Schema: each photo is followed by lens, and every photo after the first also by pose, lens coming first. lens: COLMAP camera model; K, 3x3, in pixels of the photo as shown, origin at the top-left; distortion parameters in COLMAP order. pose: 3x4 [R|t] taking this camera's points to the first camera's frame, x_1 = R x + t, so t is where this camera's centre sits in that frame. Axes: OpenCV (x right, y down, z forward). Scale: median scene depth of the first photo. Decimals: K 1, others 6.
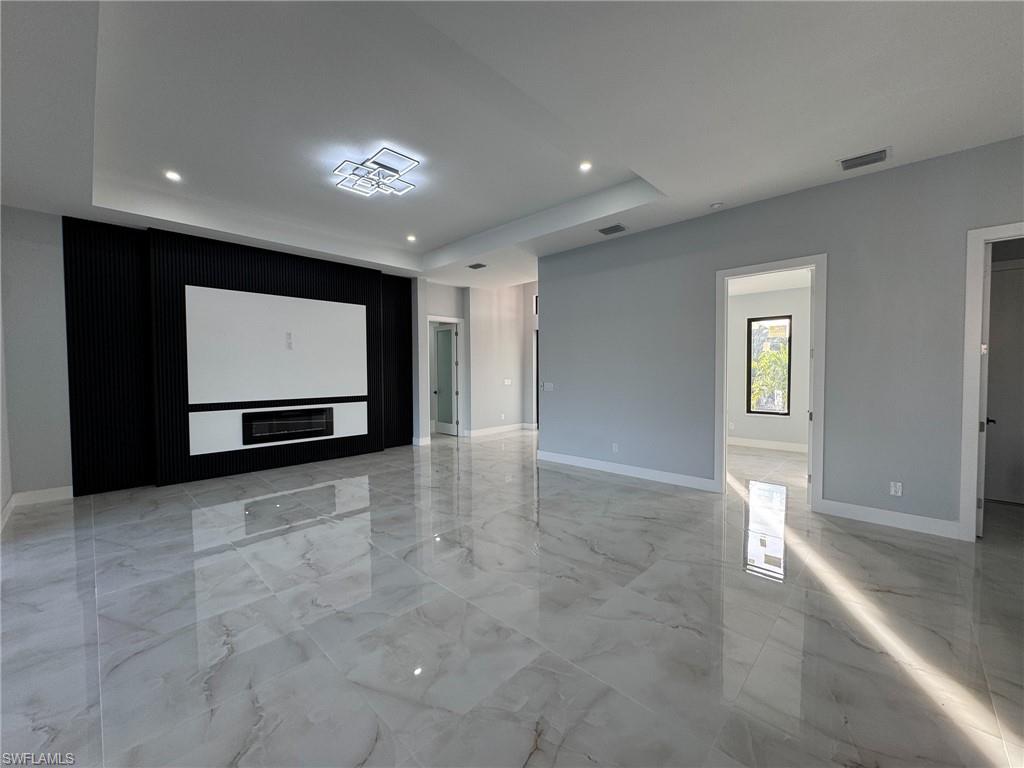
lens RADIAL K [[410.2, 0, 514.4], [0, 410.2, 380.1], [0, 0, 1]] dist [0.005254, 0.000568]
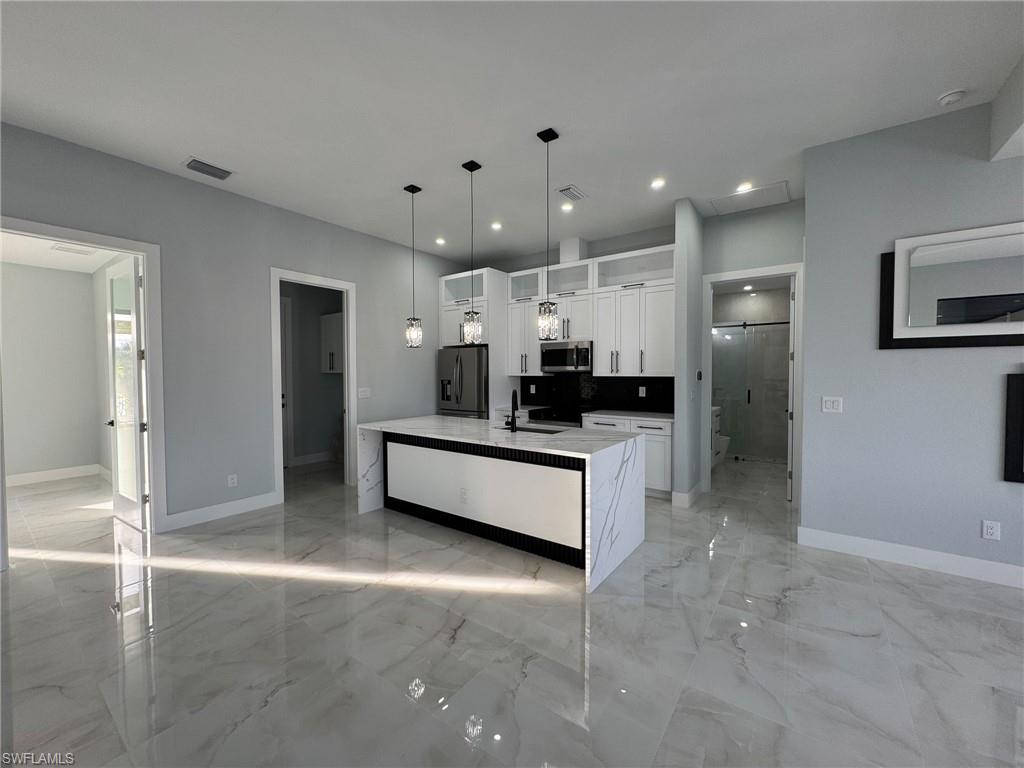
lens RADIAL K [[410.2, 0, 511.5], [0, 410.2, 383.9], [0, 0, 1]] dist [0.005254, 0.000568]
pose [[-0.127602, -0.024149, 0.991531, -0.296726], [0.020987, 0.999414, 0.027042, -0.013531], [-0.991603, 0.024260, -0.127020, 0.424276]]
